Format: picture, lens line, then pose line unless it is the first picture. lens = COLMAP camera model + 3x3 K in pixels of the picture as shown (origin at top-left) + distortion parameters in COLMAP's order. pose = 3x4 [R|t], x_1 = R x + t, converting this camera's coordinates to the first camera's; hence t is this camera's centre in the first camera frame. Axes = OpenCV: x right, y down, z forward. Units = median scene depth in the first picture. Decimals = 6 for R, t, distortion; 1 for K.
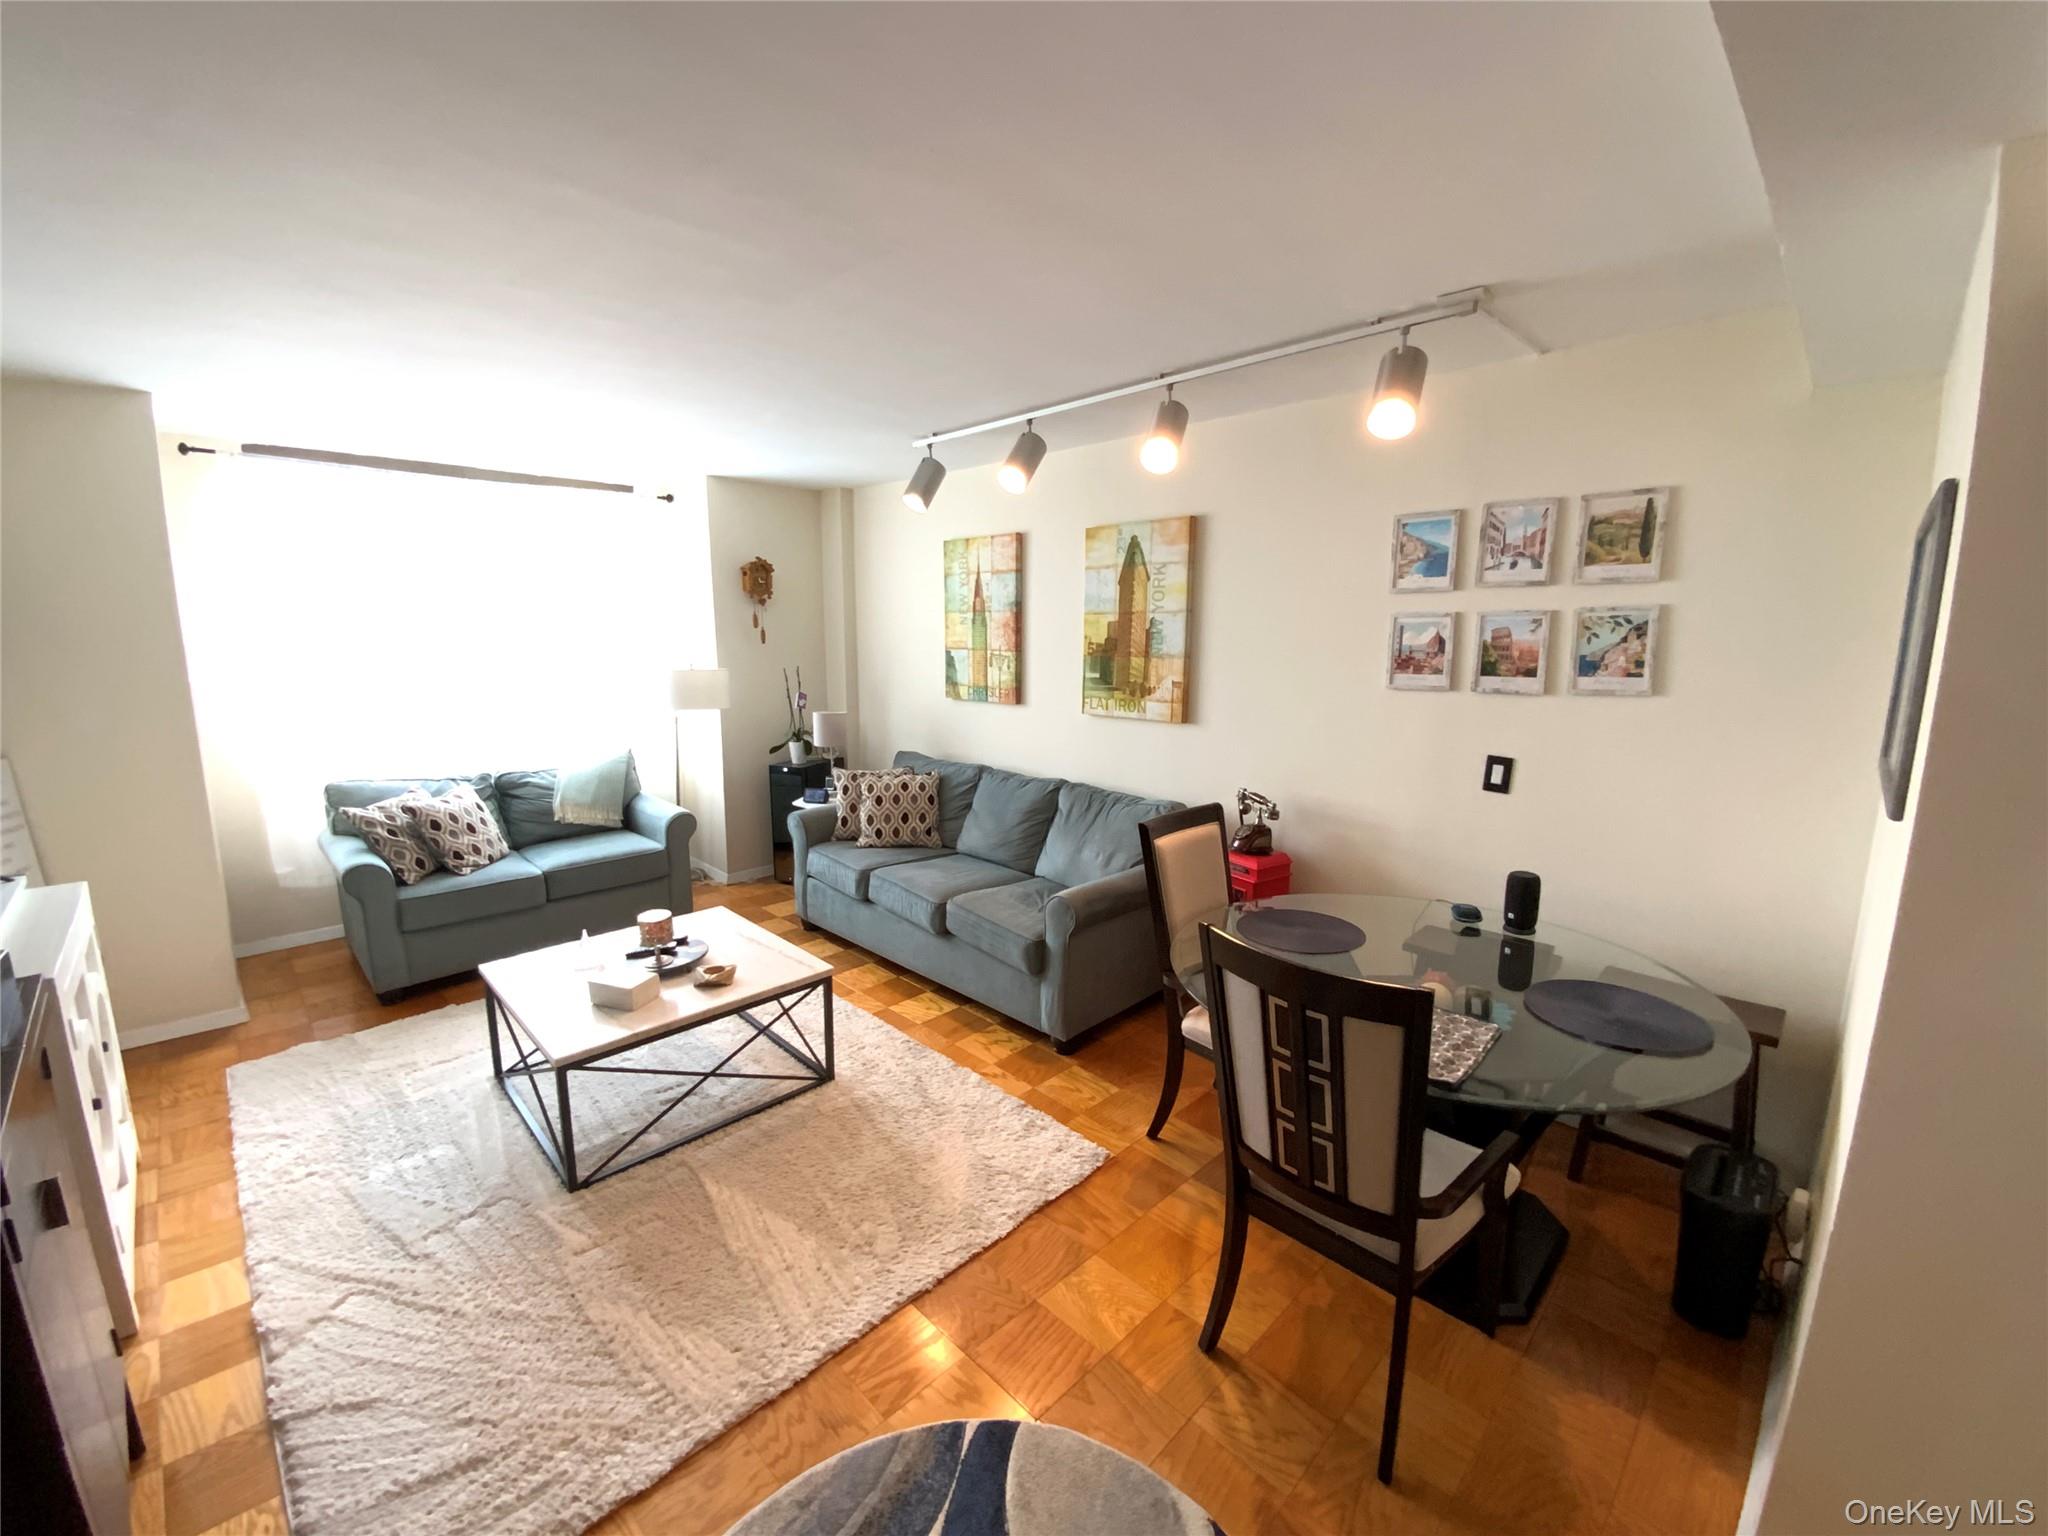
lens RADIAL K [[826.9, 0, 1024.5], [0, 826.9, 774.3], [0, 0, 1]] dist [0.006935, -0.013717]
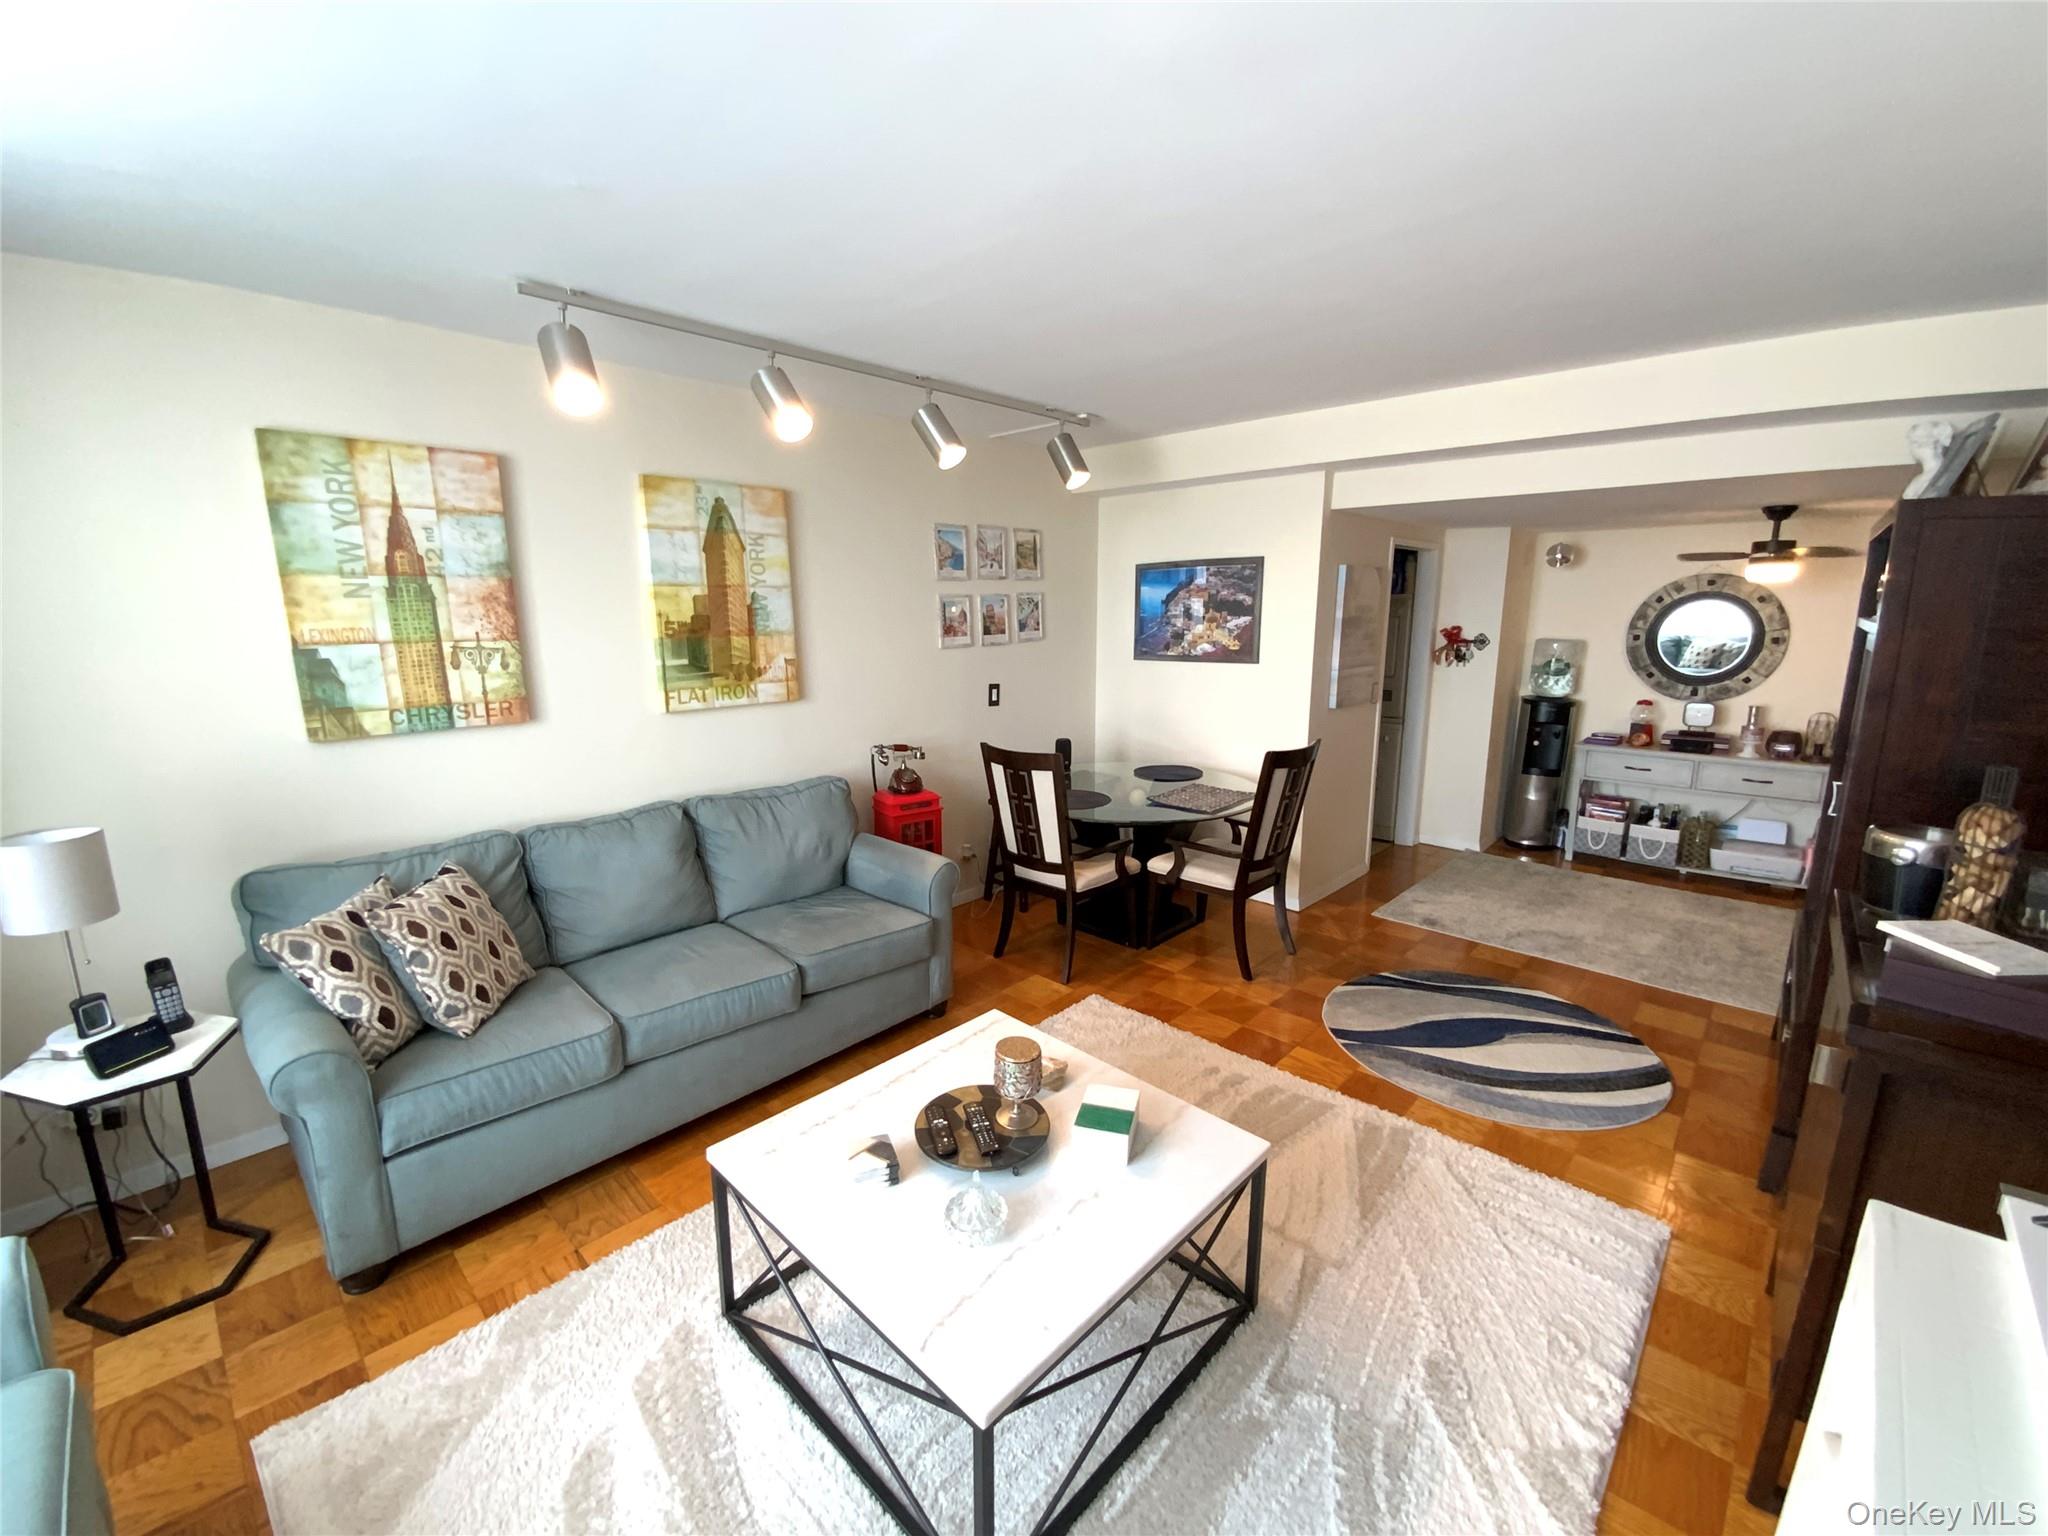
lens RADIAL K [[826.9, 0, 1031.0], [0, 826.9, 765.5], [0, 0, 1]] dist [0.006935, -0.013717]
pose [[-0.045593, -0.193946, 0.979952, -0.757616], [0.170084, 0.965142, 0.198928, -0.127777], [-0.984374, 0.175744, -0.011016, 0.704031]]
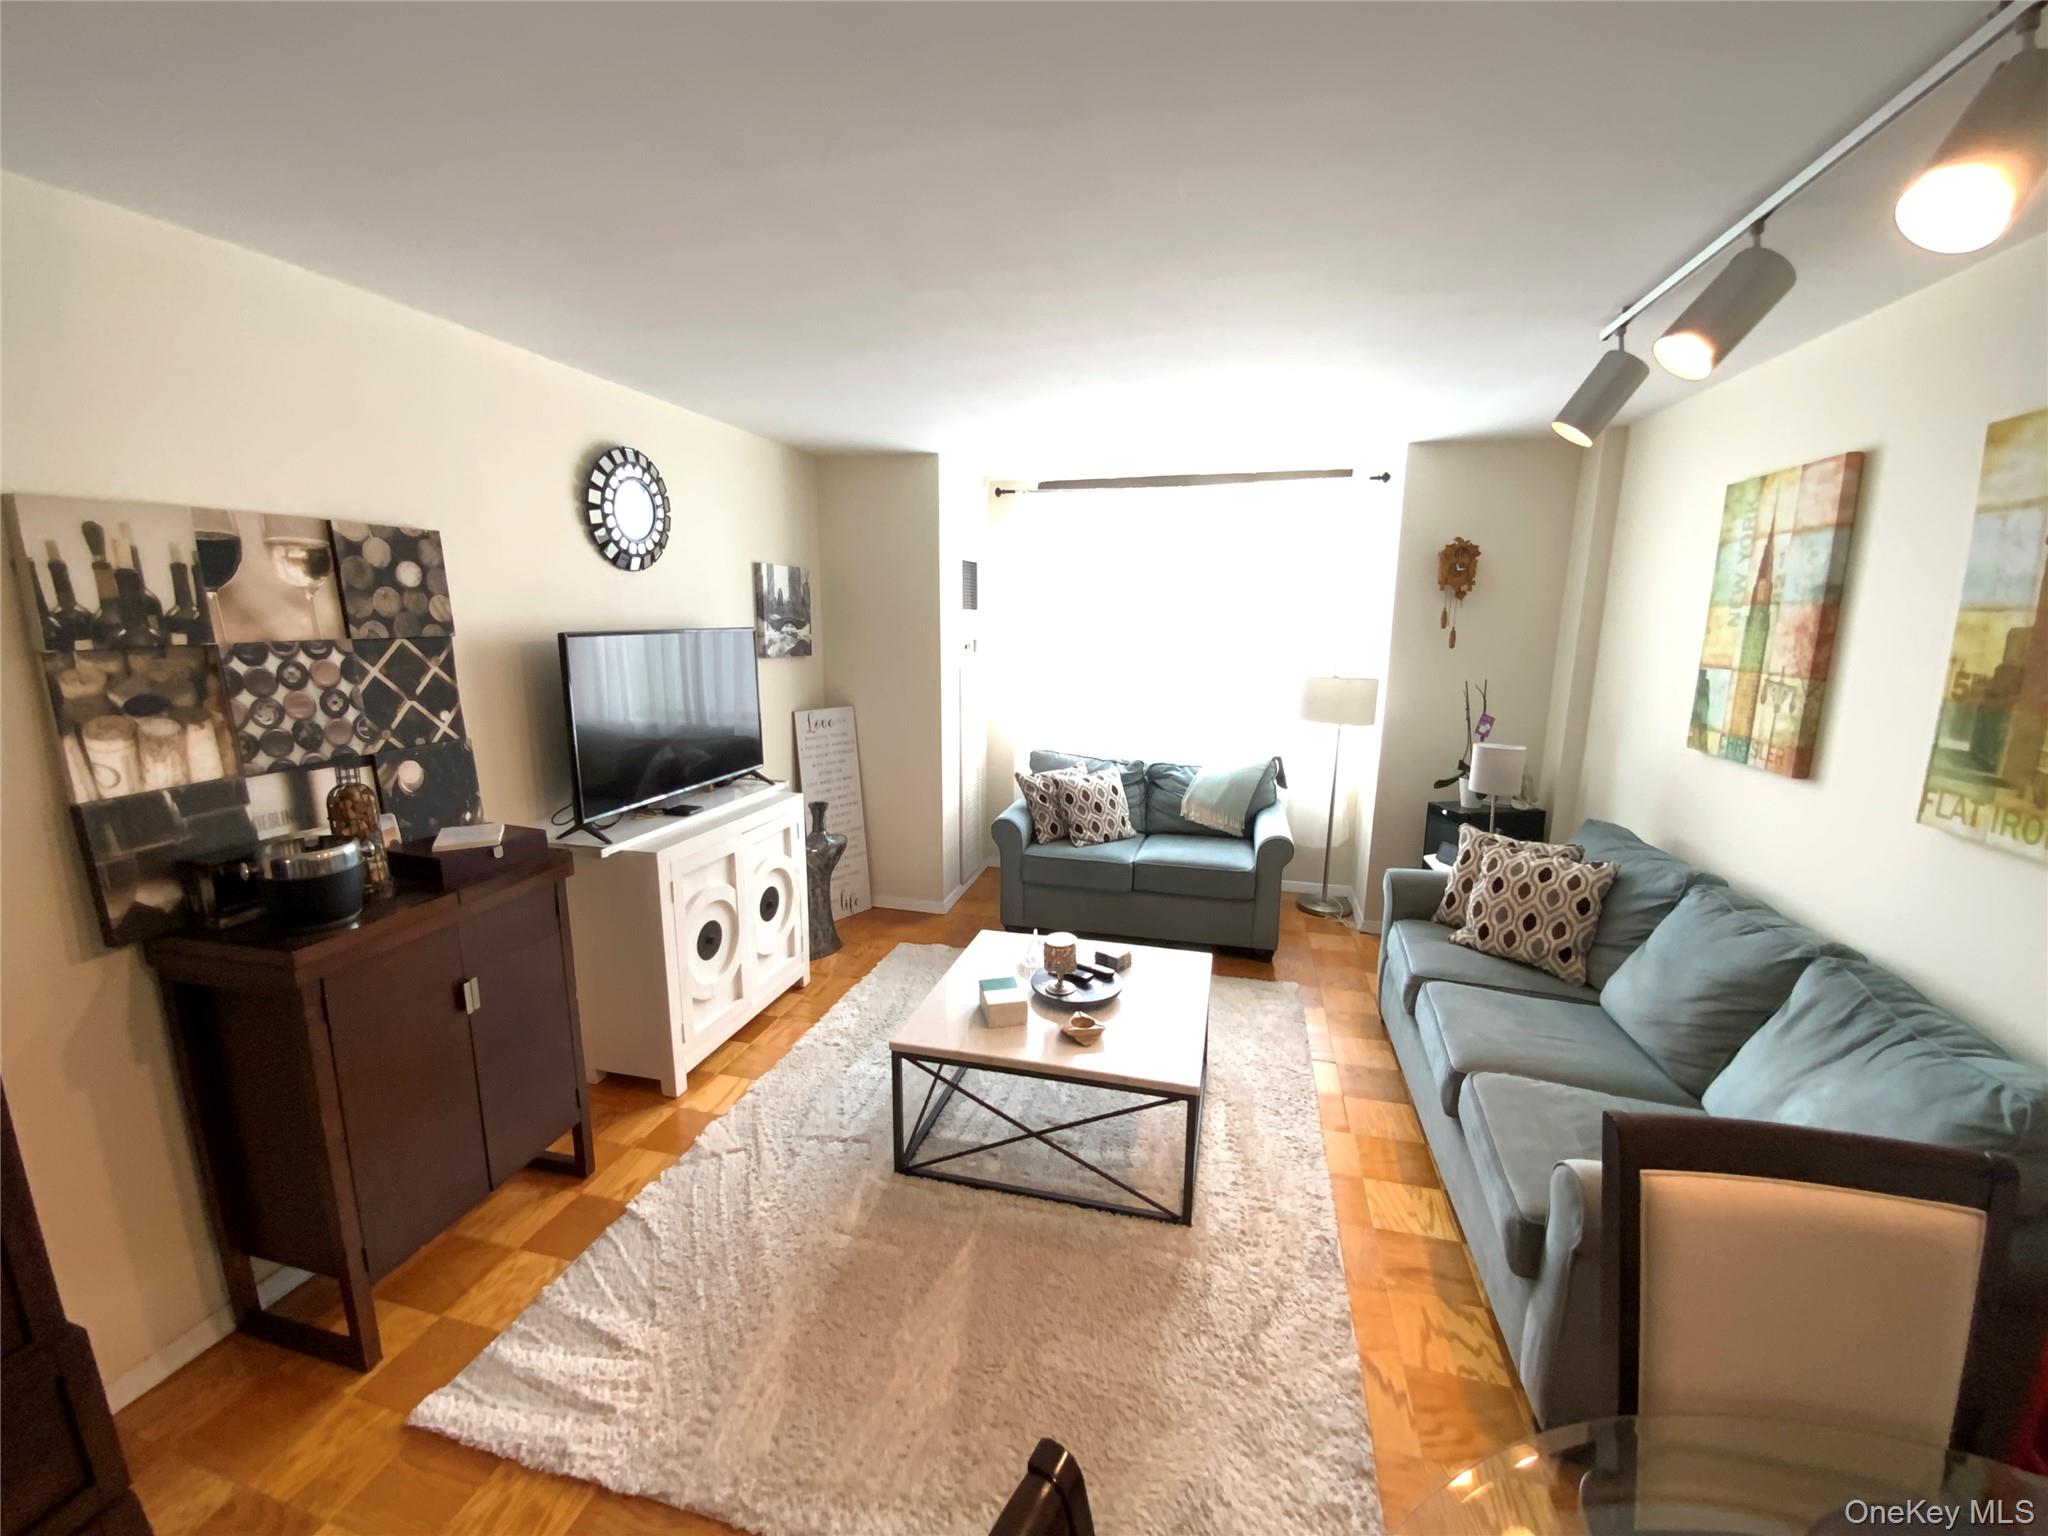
lens RADIAL K [[826.9, 0, 1006.5], [0, 826.9, 765.2], [0, 0, 1]] dist [0.006935, -0.013717]
pose [[0.496727, 0.152451, -0.854413, 0.212583], [-0.150729, 0.984645, 0.088059, -0.071367], [0.854718, 0.085044, 0.512079, 0.334204]]
